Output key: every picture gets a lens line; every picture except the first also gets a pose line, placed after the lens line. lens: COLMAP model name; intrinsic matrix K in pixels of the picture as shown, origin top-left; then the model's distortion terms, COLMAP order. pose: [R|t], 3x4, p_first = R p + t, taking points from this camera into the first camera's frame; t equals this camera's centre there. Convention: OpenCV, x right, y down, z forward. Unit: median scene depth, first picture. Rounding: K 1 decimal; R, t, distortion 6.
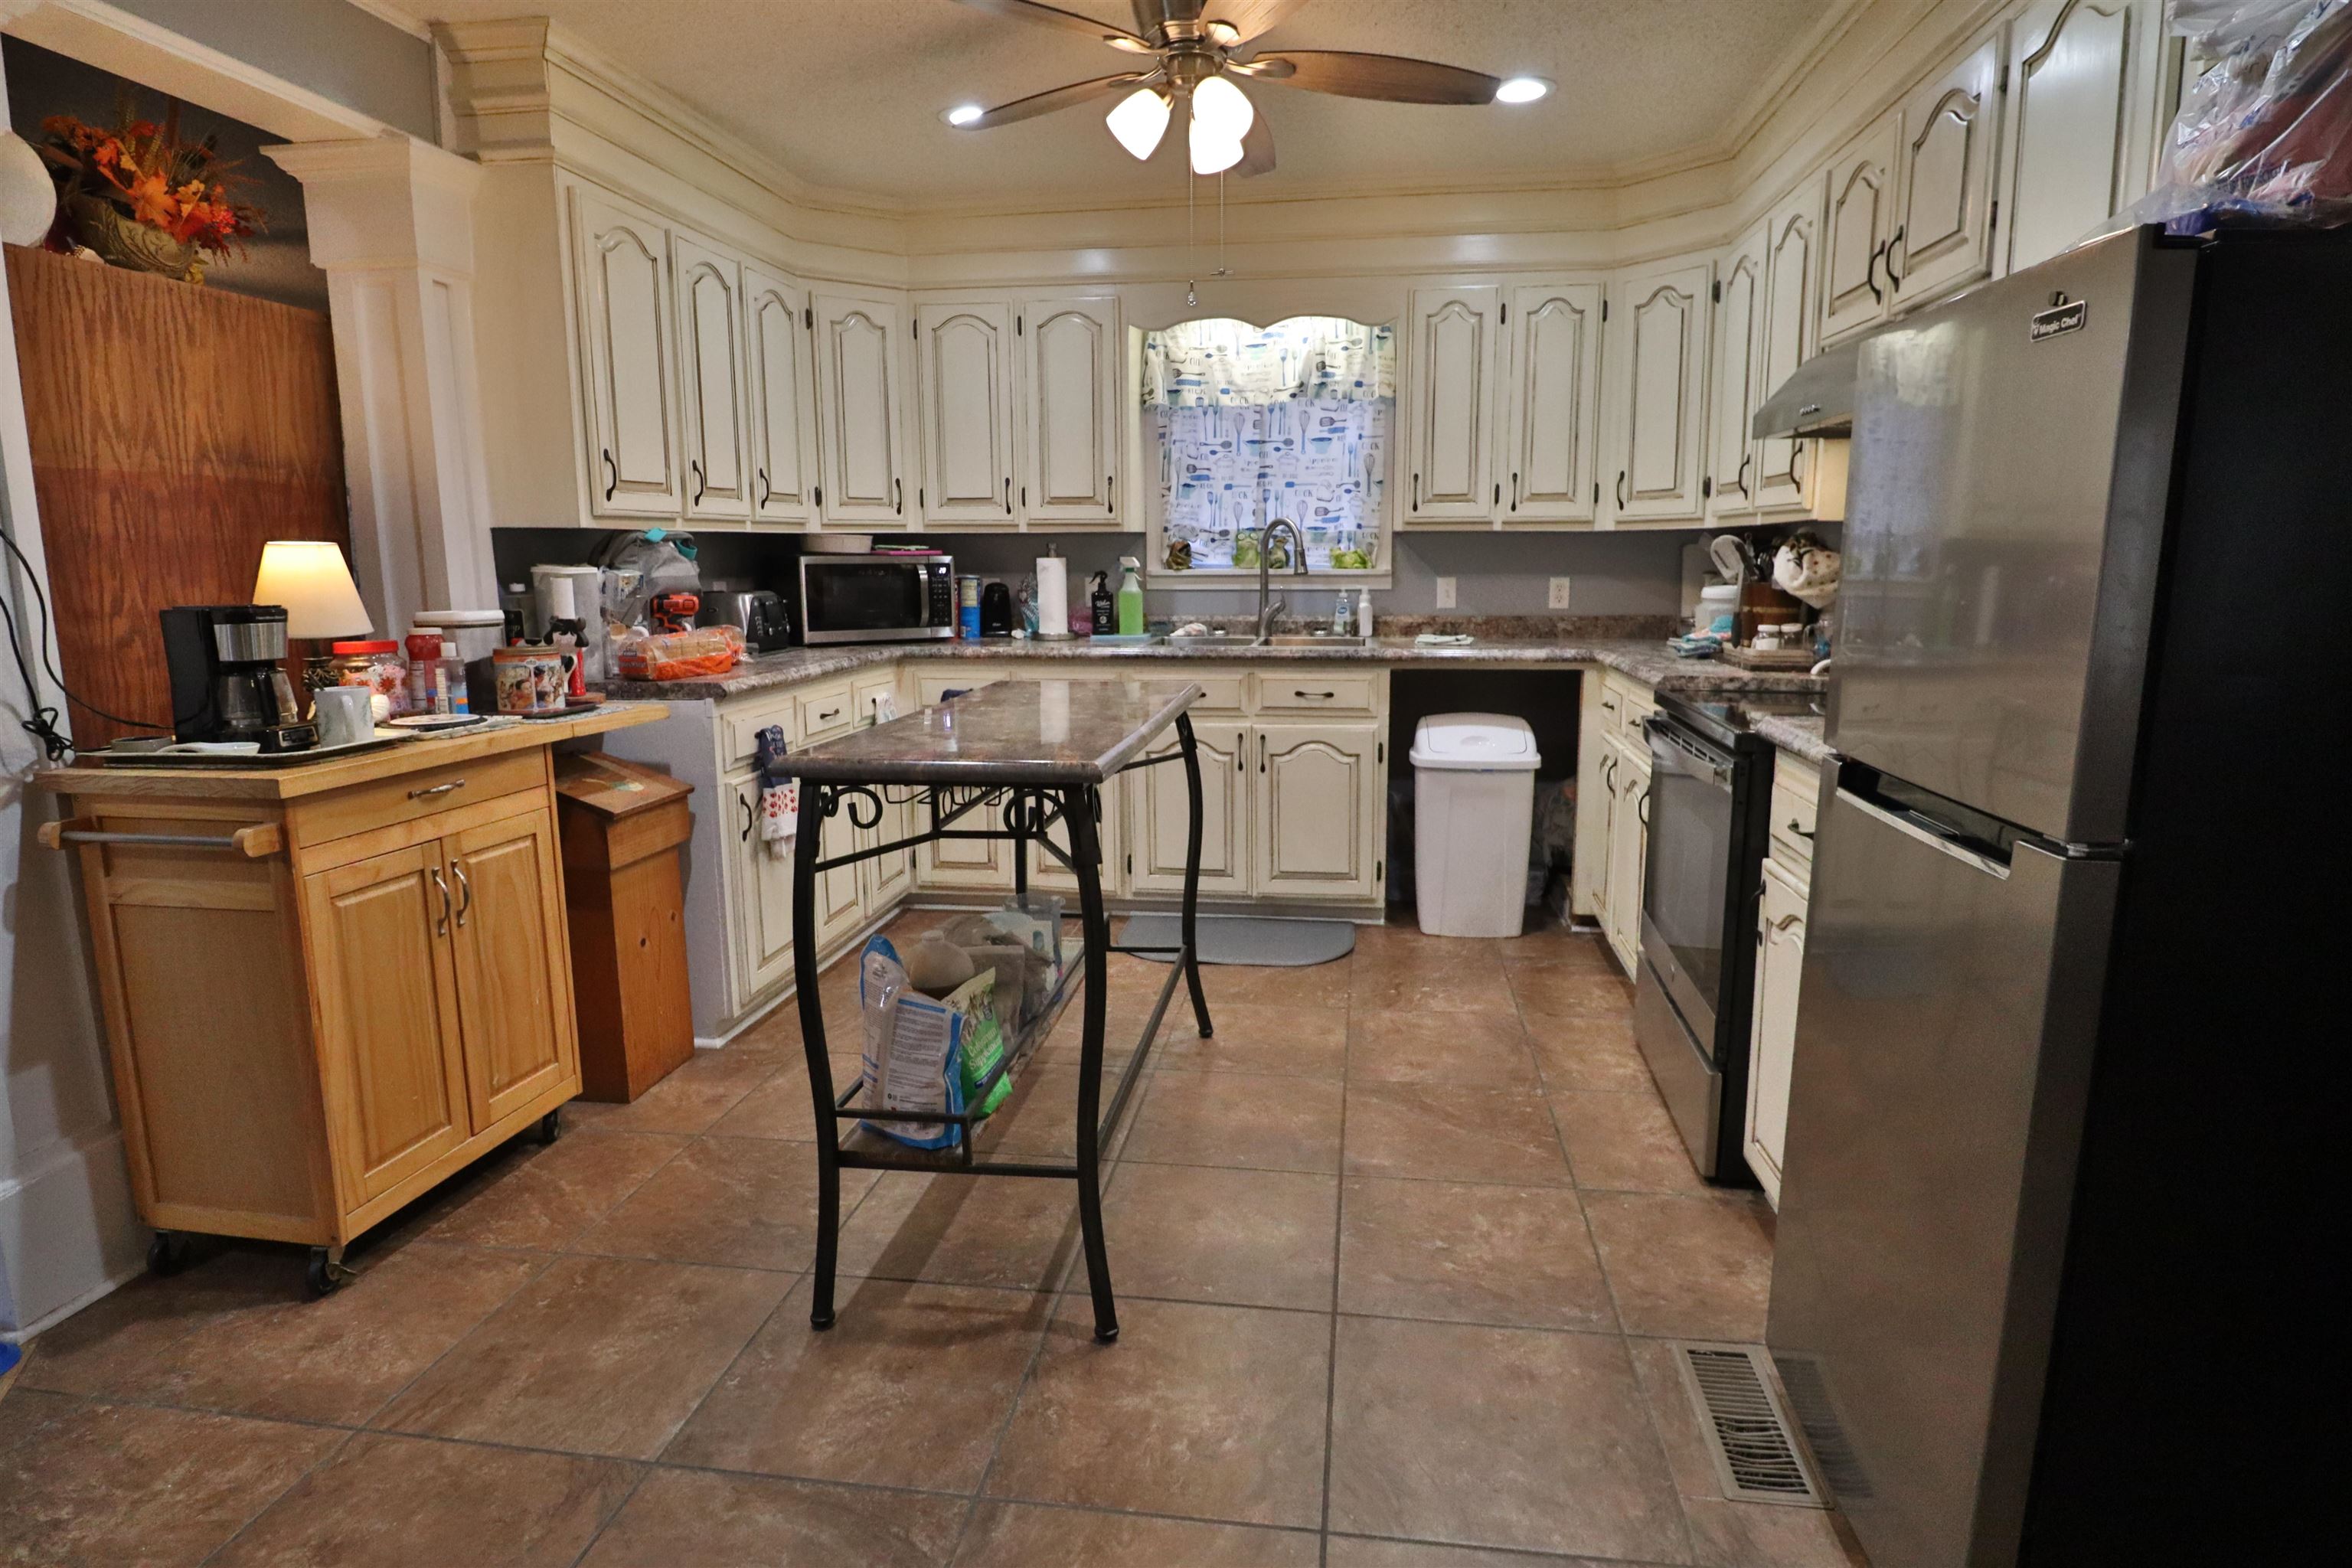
lens RADIAL K [[1207.5, 0, 1196.2], [0, 1207.5, 749.4], [0, 0, 1]] dist [-0.002183, -0.012670]
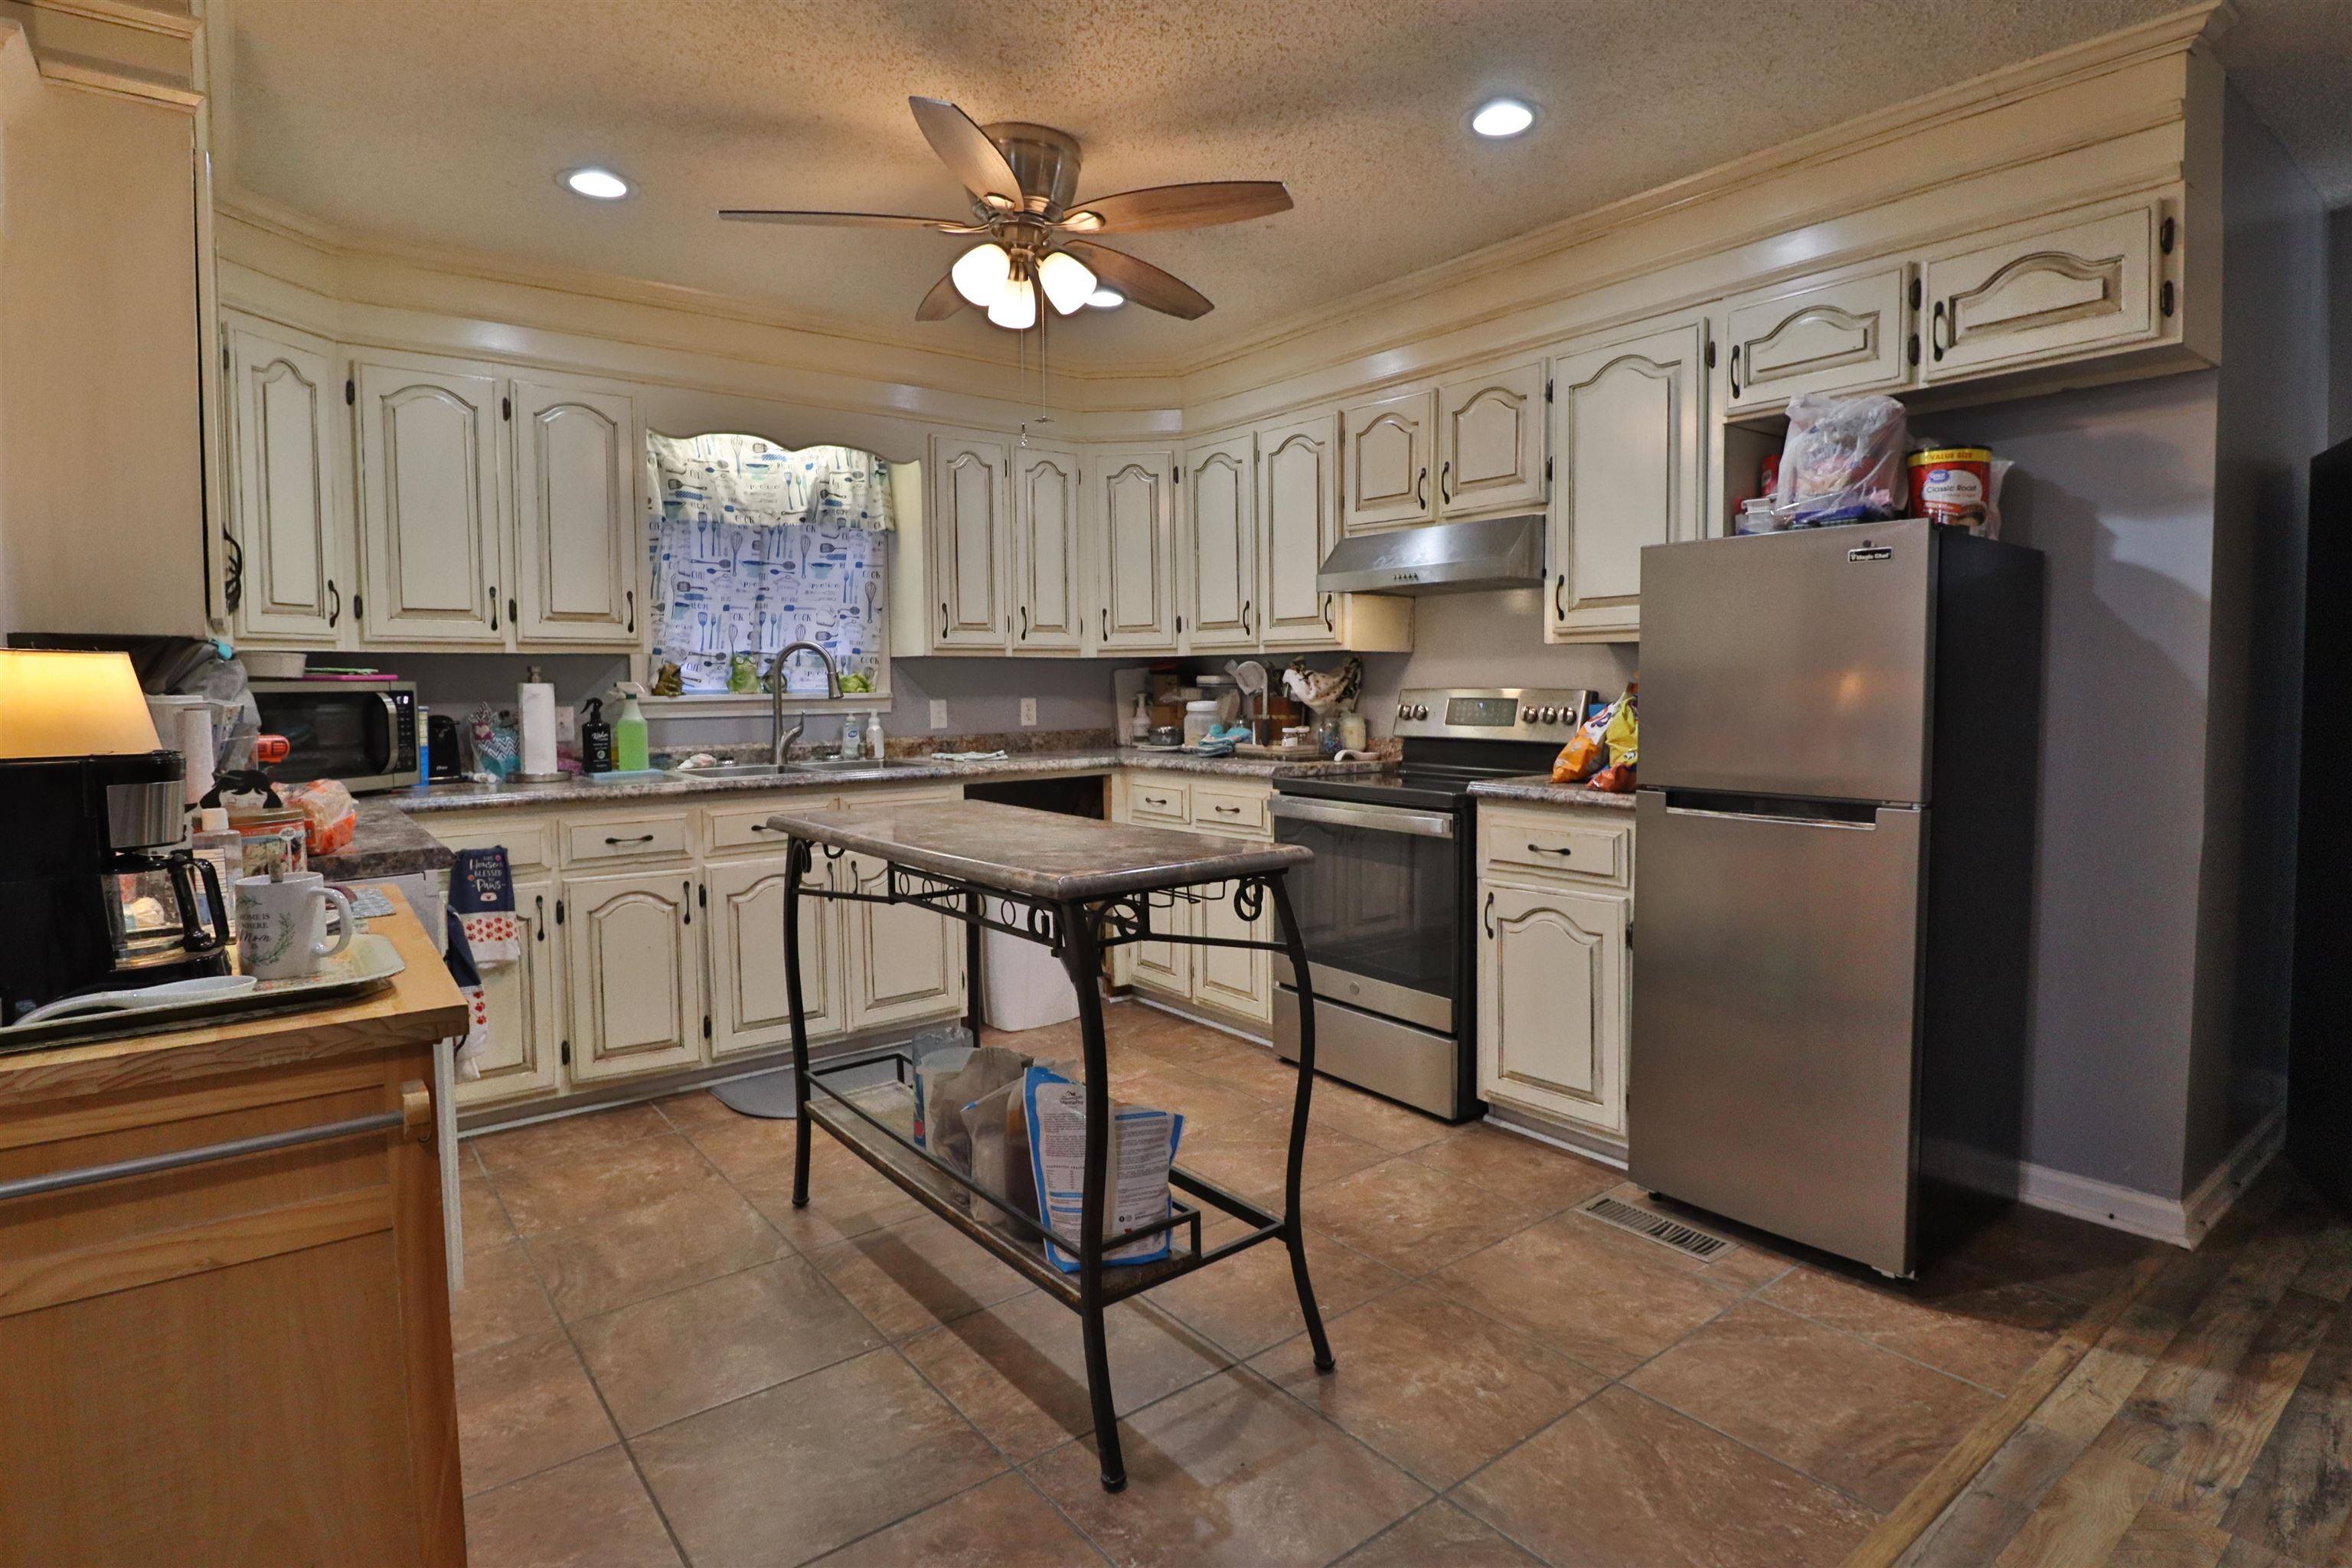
lens RADIAL K [[1207.5, 0, 1196.2], [0, 1207.5, 749.4], [0, 0, 1]] dist [-0.002183, -0.012670]
pose [[0.697193, -0.043757, 0.715547, -0.407617], [0.120198, 0.991141, -0.056504, -0.011993], [-0.706735, 0.125402, 0.696276, 0.106166]]
